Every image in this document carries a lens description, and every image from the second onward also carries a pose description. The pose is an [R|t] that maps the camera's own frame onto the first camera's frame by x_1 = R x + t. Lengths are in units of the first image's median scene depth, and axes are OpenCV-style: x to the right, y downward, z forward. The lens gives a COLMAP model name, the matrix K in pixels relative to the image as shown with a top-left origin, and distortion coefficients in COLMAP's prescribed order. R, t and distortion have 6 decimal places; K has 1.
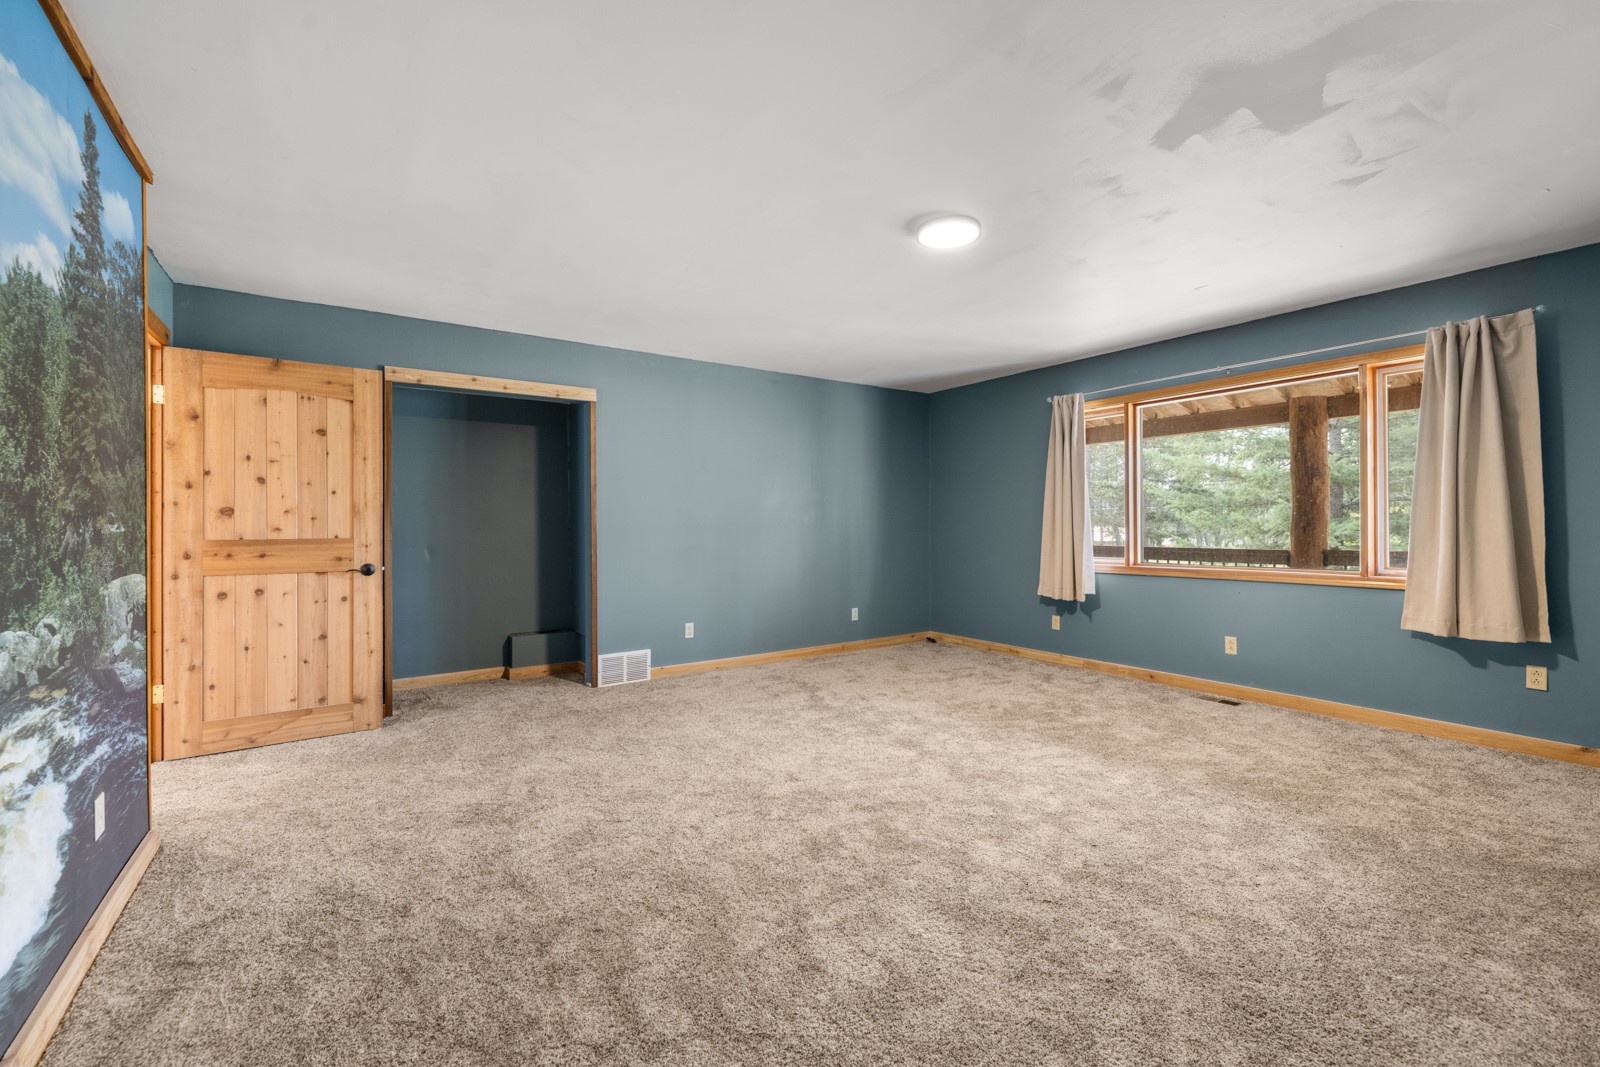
lens RADIAL K [[653.9, 0, 802.2], [0, 653.9, 526.1], [0, 0, 1]] dist [-0.000459, -0.000034]
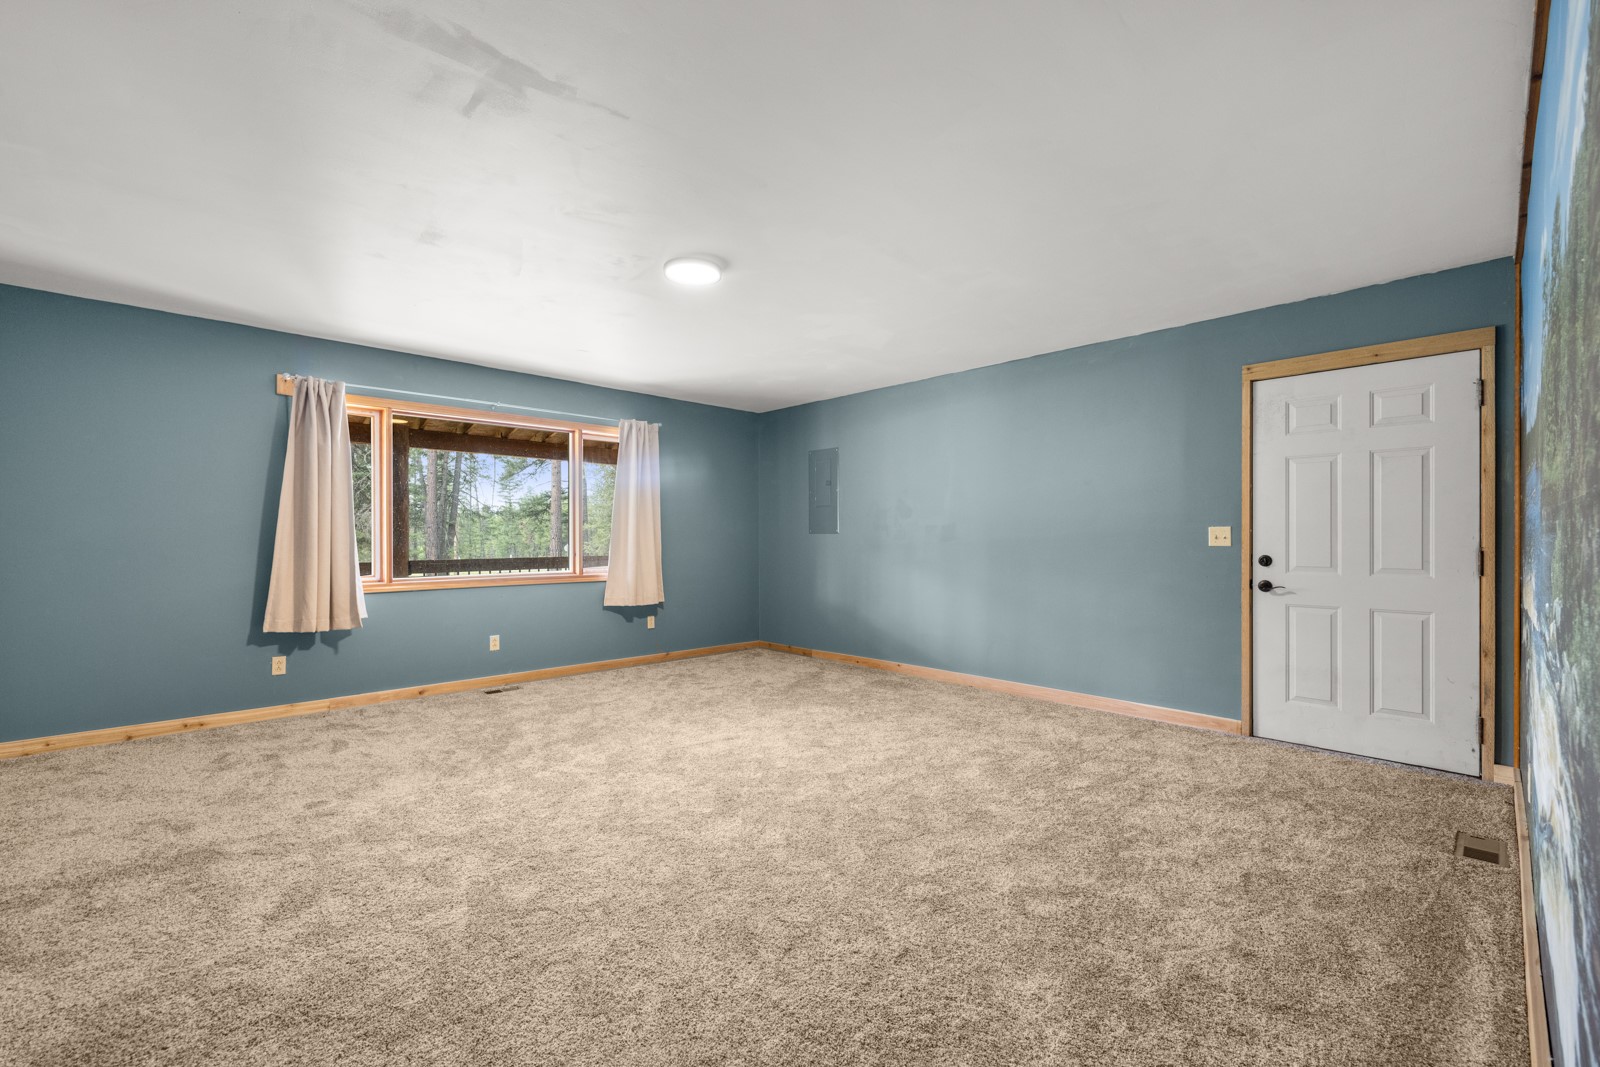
lens RADIAL K [[675.1, 0, 804.0], [0, 675.1, 540.1], [0, 0, 1]] dist [0.000769, -0.000027]
pose [[-0.168853, 0.000368, 0.985641, -0.753614], [-0.002159, 0.999997, -0.000744, 0.000663], [-0.985639, -0.002254, -0.168852, 0.809899]]
